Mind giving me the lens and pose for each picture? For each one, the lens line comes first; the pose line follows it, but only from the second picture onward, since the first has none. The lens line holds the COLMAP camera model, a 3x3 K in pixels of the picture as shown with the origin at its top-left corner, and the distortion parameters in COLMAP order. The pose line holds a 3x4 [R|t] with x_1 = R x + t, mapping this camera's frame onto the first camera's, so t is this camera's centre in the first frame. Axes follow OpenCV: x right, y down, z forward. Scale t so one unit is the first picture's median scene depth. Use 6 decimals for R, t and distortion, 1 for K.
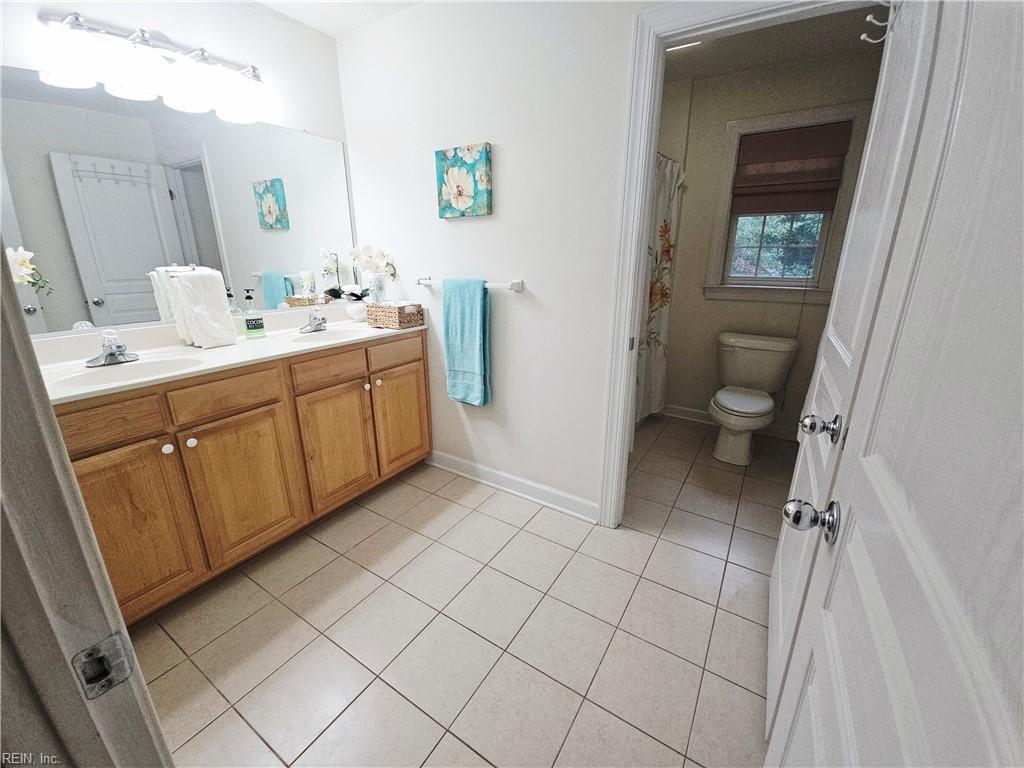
lens RADIAL K [[422.1, 0, 516.4], [0, 422.1, 380.4], [0, 0, 1]] dist [-0.000140, -0.000036]
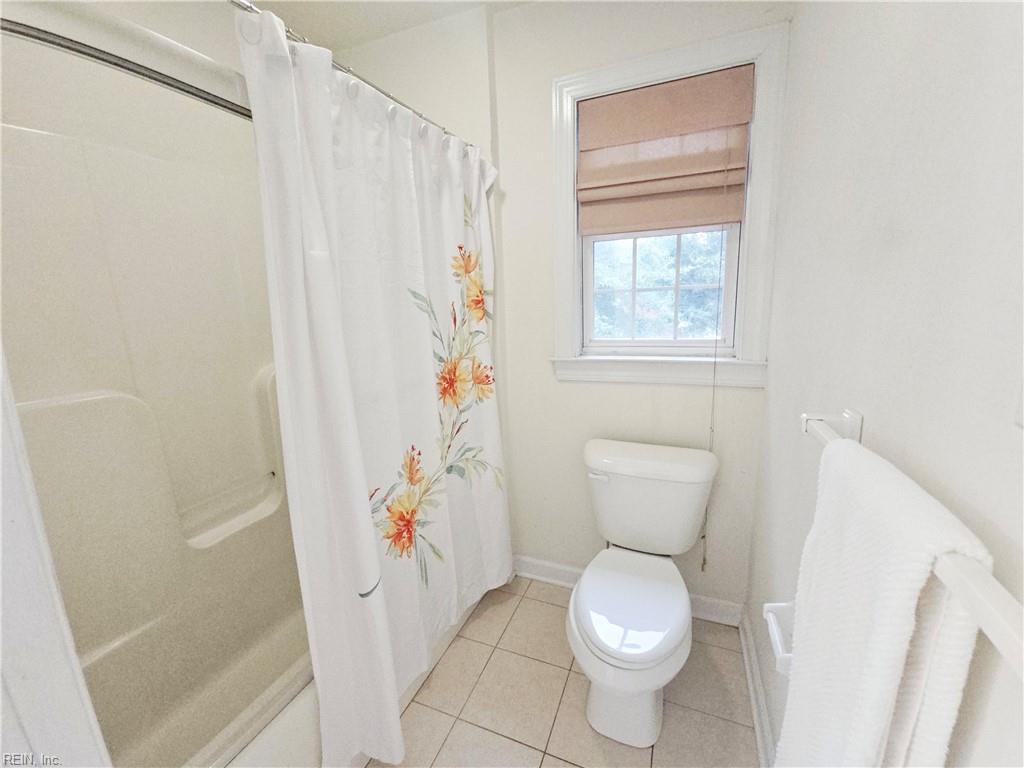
lens RADIAL K [[422.1, 0, 516.4], [0, 422.1, 380.4], [0, 0, 1]] dist [-0.000140, -0.000036]
pose [[0.983245, -0.065853, 0.169976, 0.311338], [0.085131, 0.990418, -0.108740, -0.142827], [-0.161186, 0.121388, 0.979430, 0.472368]]
